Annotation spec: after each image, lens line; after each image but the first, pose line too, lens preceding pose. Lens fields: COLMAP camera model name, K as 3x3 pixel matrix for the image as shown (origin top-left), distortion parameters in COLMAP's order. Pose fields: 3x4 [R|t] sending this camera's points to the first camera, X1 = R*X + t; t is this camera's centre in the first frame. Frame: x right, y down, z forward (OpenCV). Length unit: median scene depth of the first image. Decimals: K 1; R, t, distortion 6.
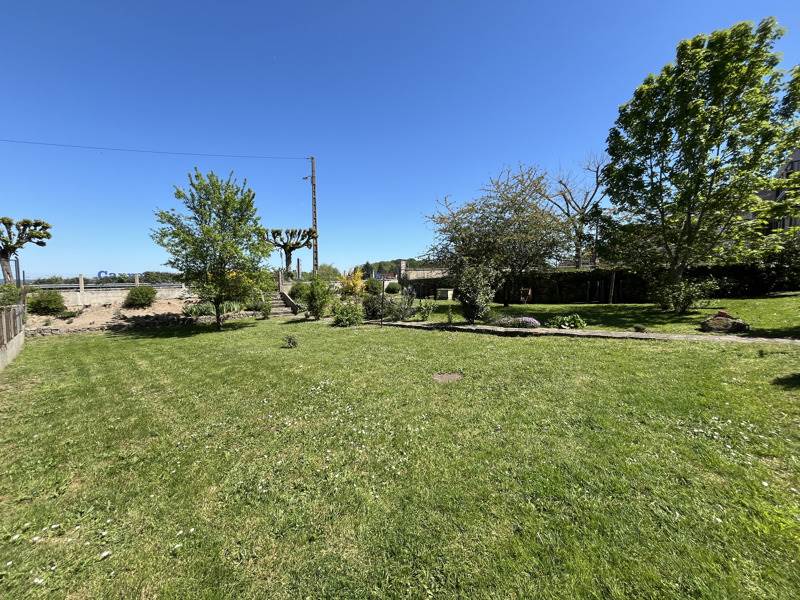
lens RADIAL K [[322.6, 0, 396.1], [0, 322.6, 297.7], [0, 0, 1]] dist [-0.003149, -0.000157]
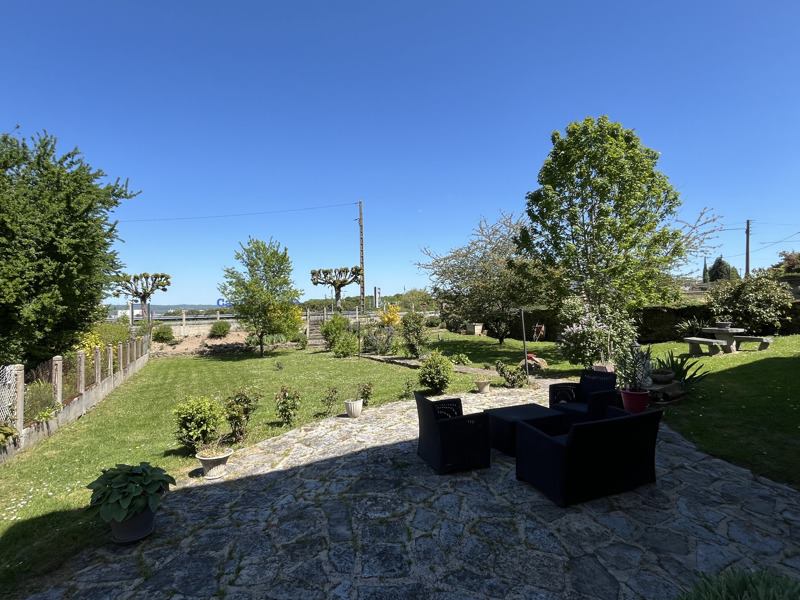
lens RADIAL K [[394.0, 0, 399.9], [0, 394.0, 299.9], [0, 0, 1]] dist [-0.000156, -0.001652]
pose [[0.946770, -0.012313, -0.321675, 0.417416], [-0.007174, 0.998213, -0.059325, -0.033955], [0.321830, 0.058475, 0.944990, -0.284472]]
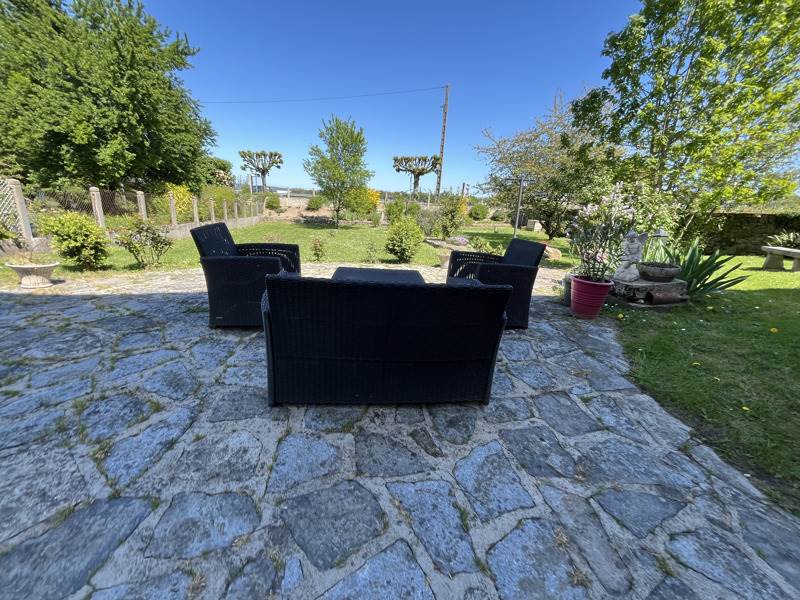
lens RADIAL K [[322.6, 0, 403.3], [0, 322.6, 300.2], [0, 0, 1]] dist [-0.003149, -0.000157]
pose [[0.816457, 0.232582, -0.528492, 0.514391], [-0.107703, 0.960566, 0.256344, -0.001502], [0.567272, -0.152373, 0.809311, -0.106670]]
